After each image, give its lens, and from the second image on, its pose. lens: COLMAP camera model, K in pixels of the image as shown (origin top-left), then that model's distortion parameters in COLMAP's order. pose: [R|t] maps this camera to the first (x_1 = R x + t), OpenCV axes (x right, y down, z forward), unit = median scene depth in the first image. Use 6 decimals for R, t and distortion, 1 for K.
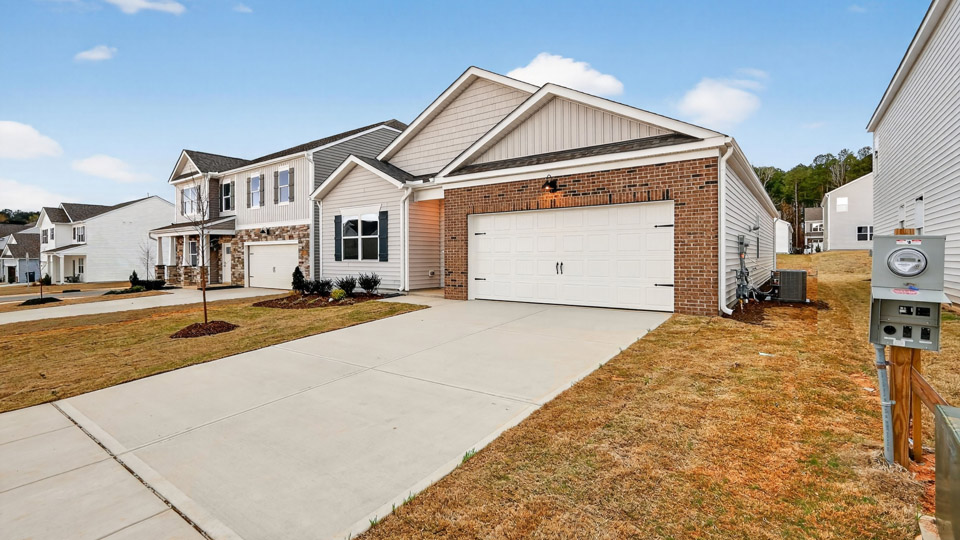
lens RADIAL K [[442.3, 0, 476.9], [0, 442.3, 261.4], [0, 0, 1]] dist [-0.000970, -0.000060]
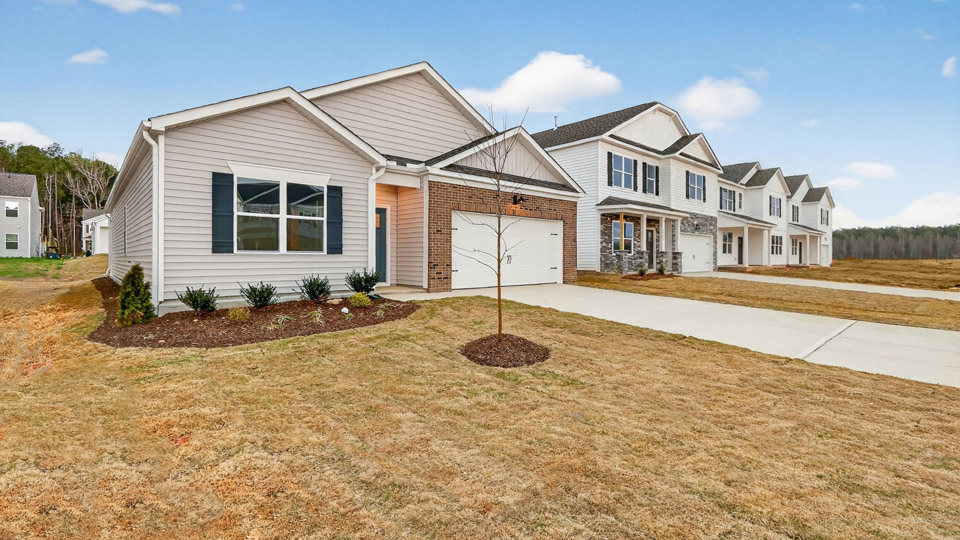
lens RADIAL K [[442.3, 0, 476.9], [0, 442.3, 261.4], [0, 0, 1]] dist [-0.000970, -0.000060]
pose [[0.188887, -0.002663, 0.981995, -1.149761], [0.013587, 0.999908, 0.000098, 0.019623], [-0.981905, 0.013324, 0.188906, 0.816536]]
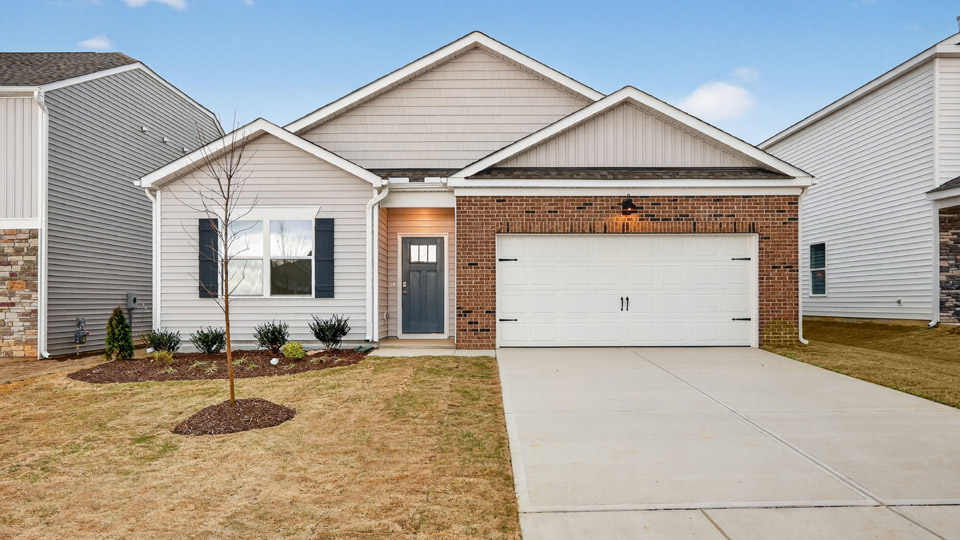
lens RADIAL K [[626.8, 0, 481.8], [0, 626.8, 309.4], [0, 0, 1]] dist [0.002773, -0.000410]
pose [[0.801469, -0.004988, 0.598015, -0.734133], [0.006490, 0.999979, -0.000358, 0.024136], [-0.598001, 0.004169, 0.801485, 0.191414]]
